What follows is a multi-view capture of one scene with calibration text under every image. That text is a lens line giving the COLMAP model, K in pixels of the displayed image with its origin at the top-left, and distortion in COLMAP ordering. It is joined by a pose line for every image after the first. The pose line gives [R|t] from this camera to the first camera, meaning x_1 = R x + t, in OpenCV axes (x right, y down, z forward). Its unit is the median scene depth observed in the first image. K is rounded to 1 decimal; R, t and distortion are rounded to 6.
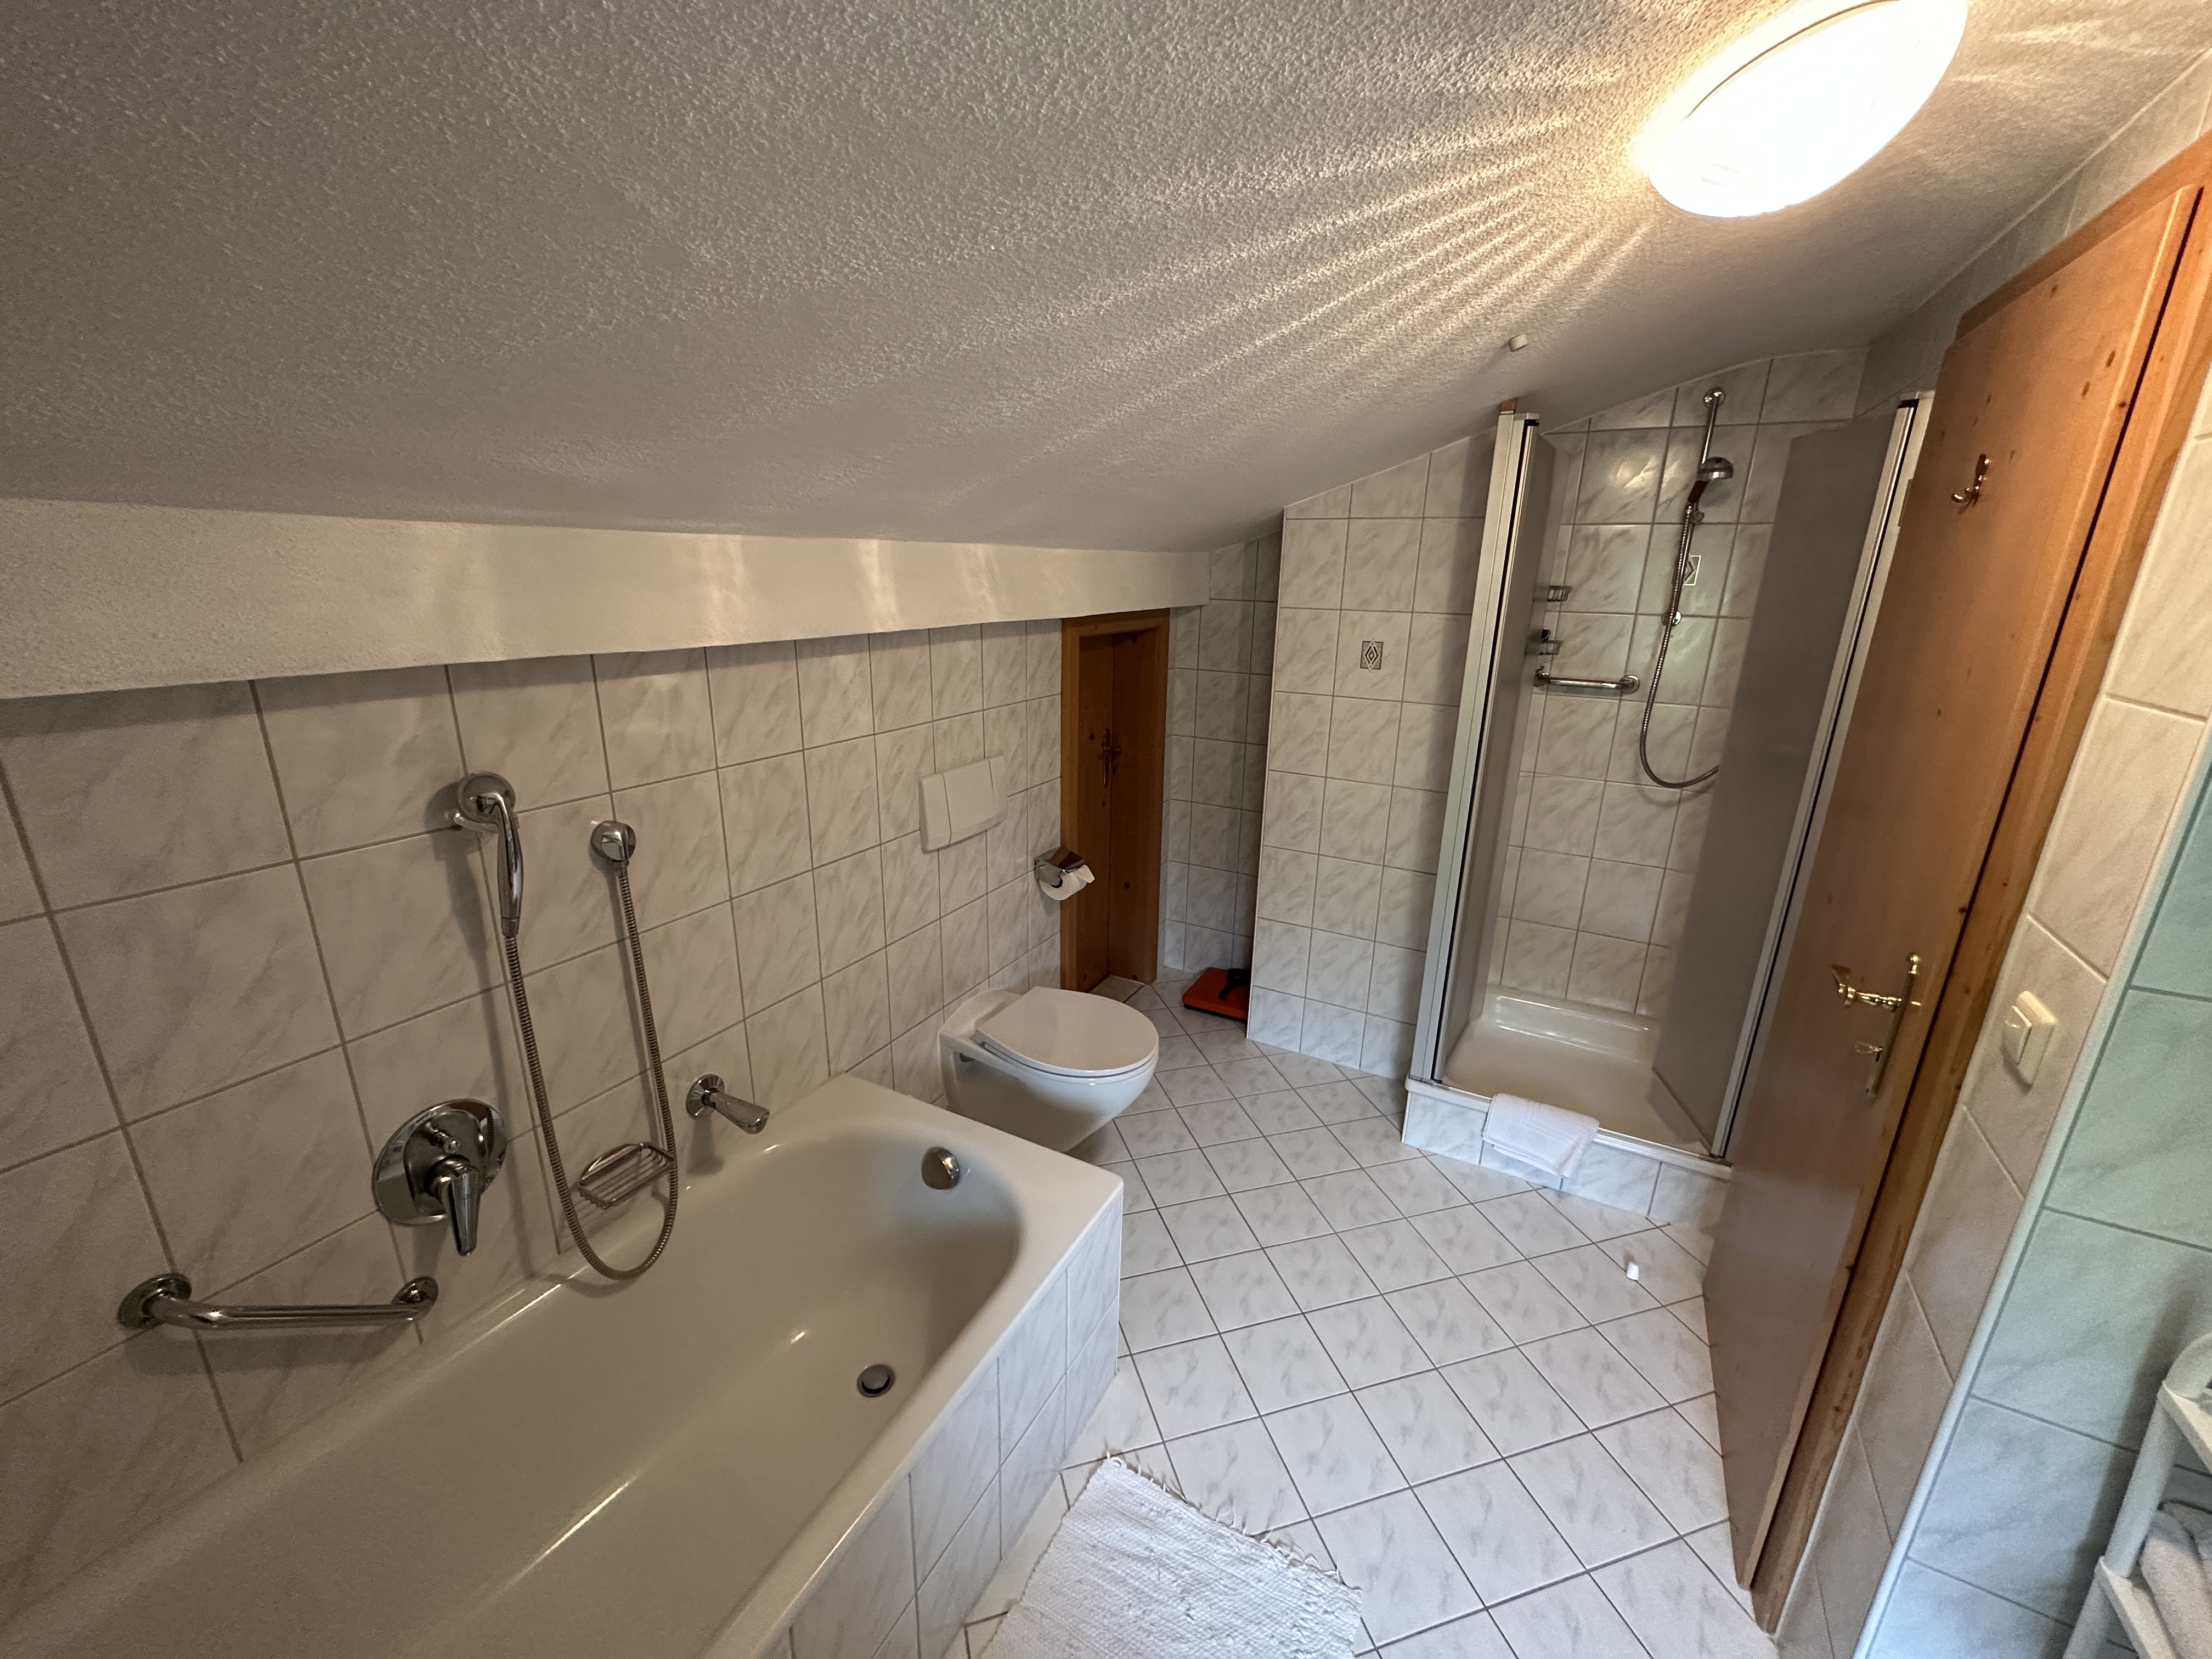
lens RADIAL K [[883.0, 0, 1096.2], [0, 883.0, 834.6], [0, 0, 1]] dist [-0.003430, 0.000035]
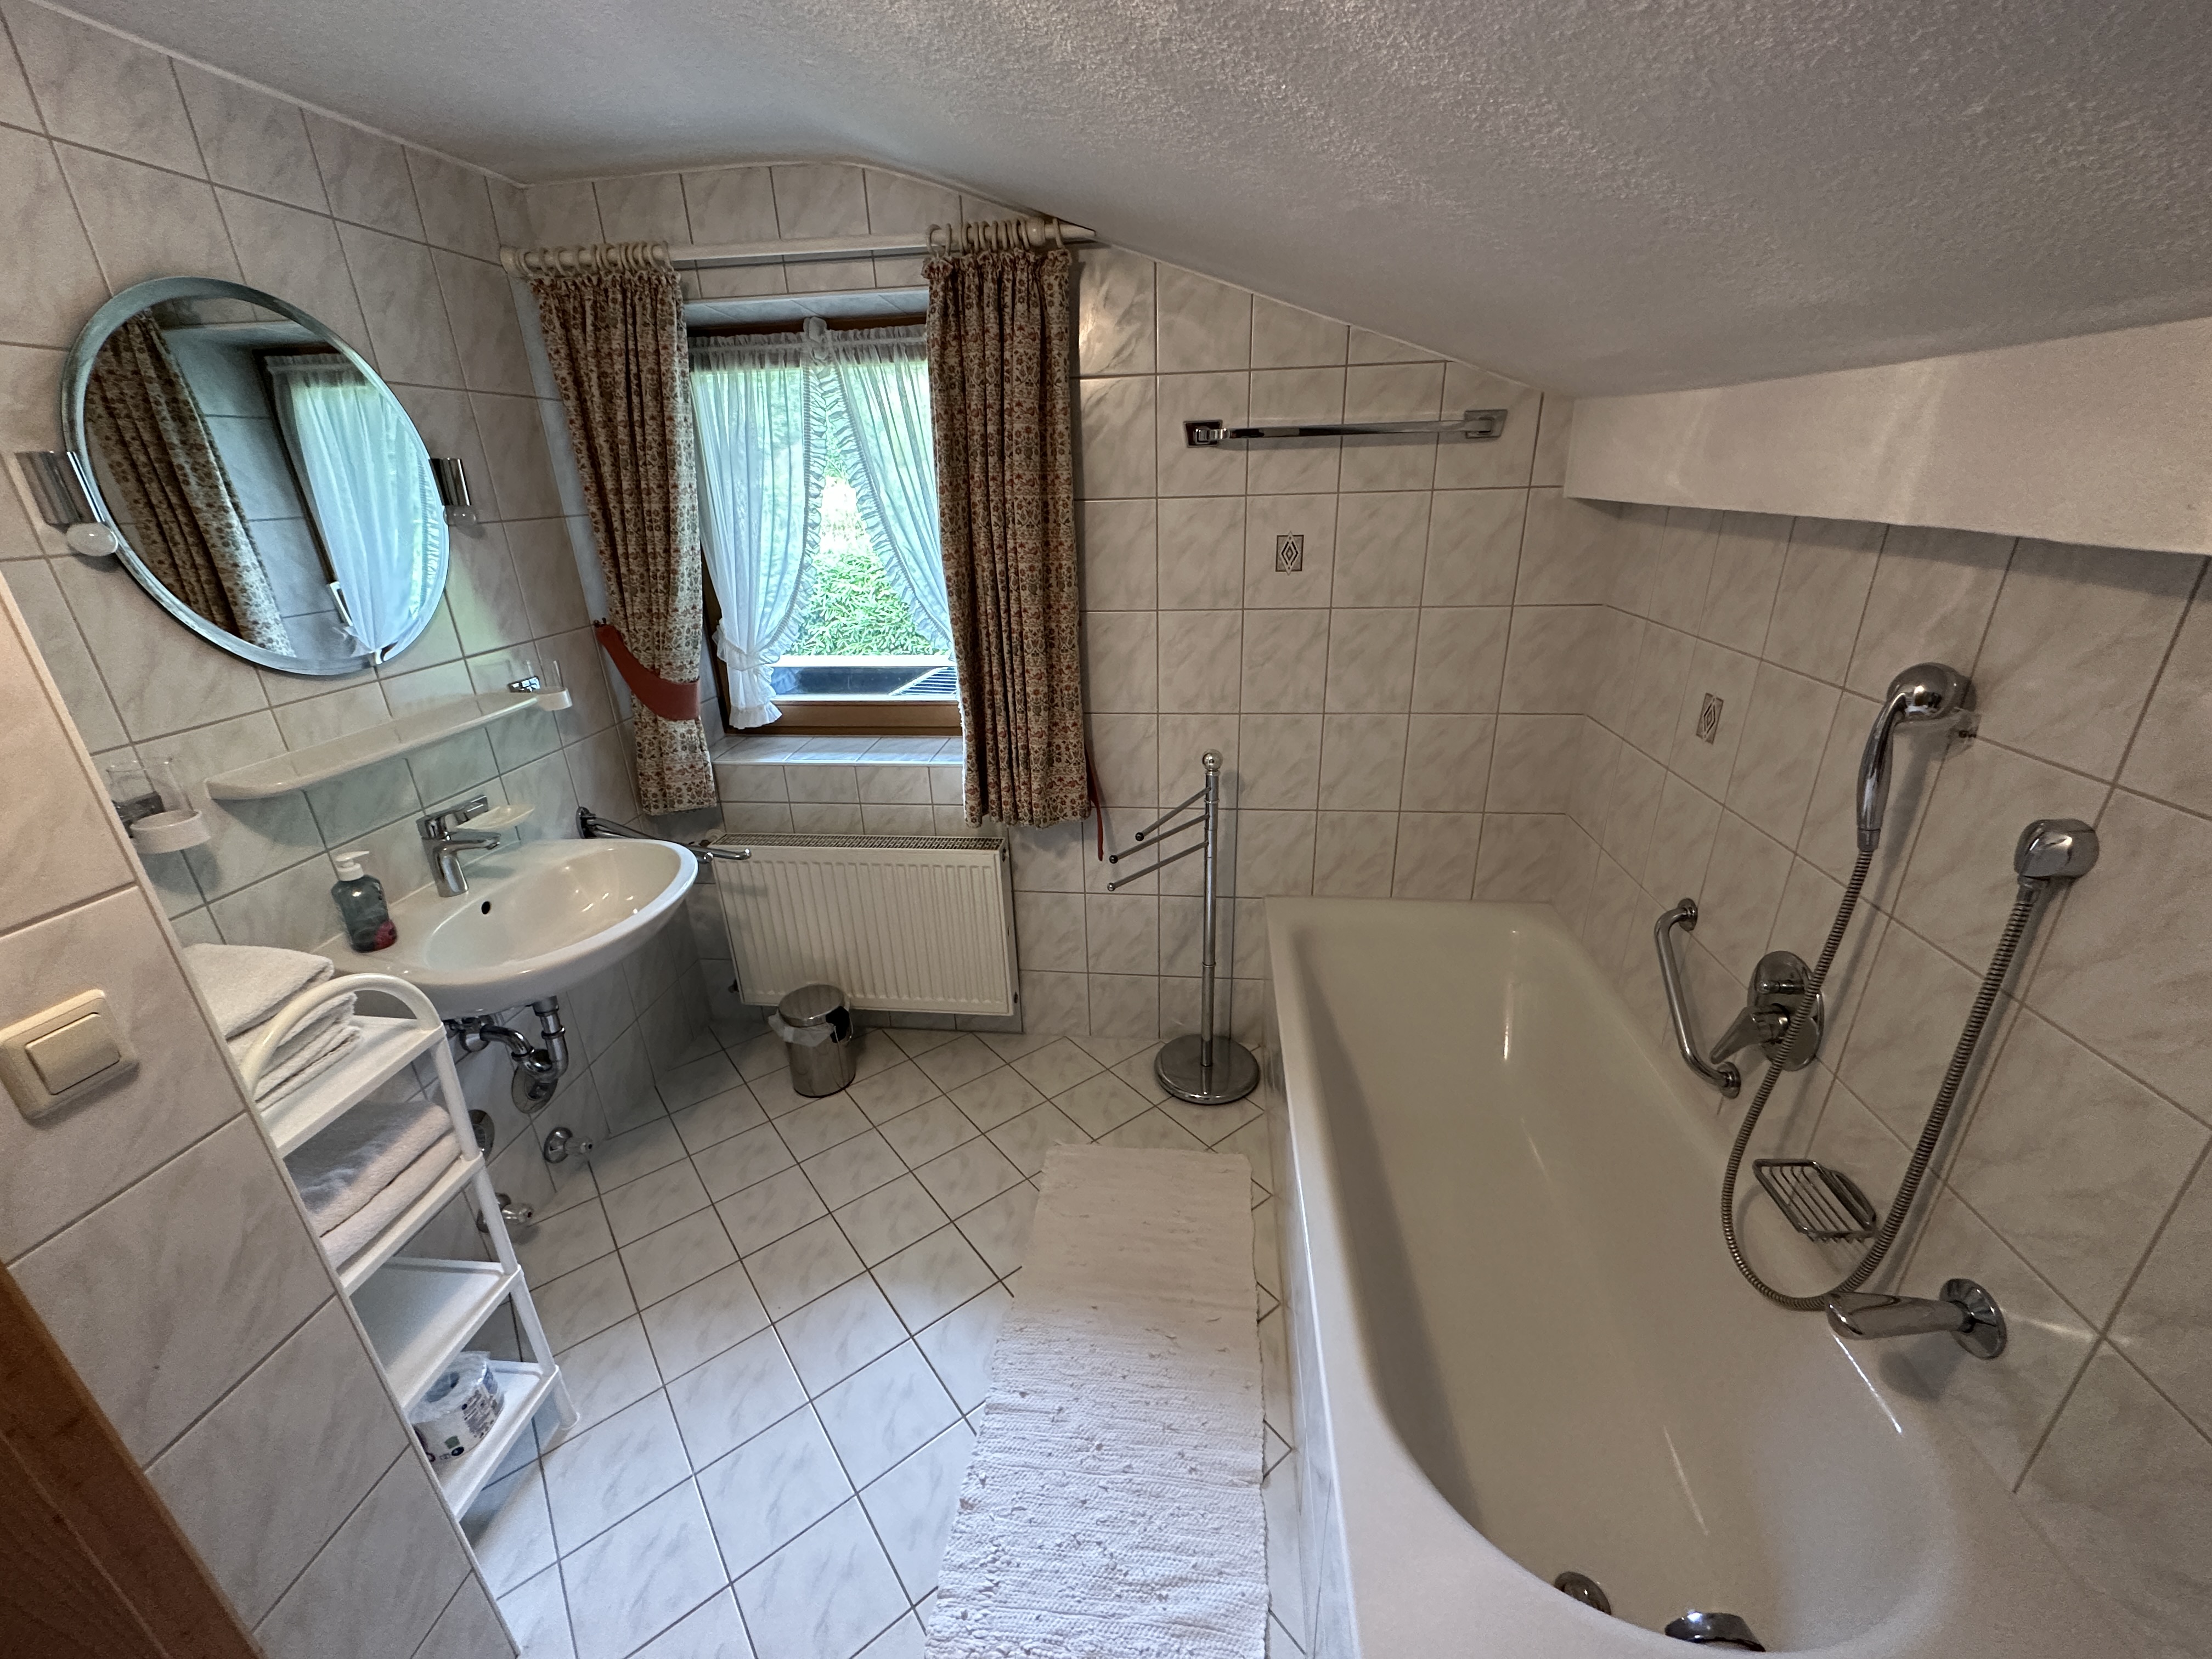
lens RADIAL K [[883.0, 0, 1101.5], [0, 883.0, 822.5], [0, 0, 1]] dist [-0.003430, 0.000035]
pose [[-0.927262, 0.157574, -0.339640, 0.375253], [-0.087459, 0.790874, 0.605697, -0.409317], [0.364054, 0.591345, -0.719567, 1.468989]]
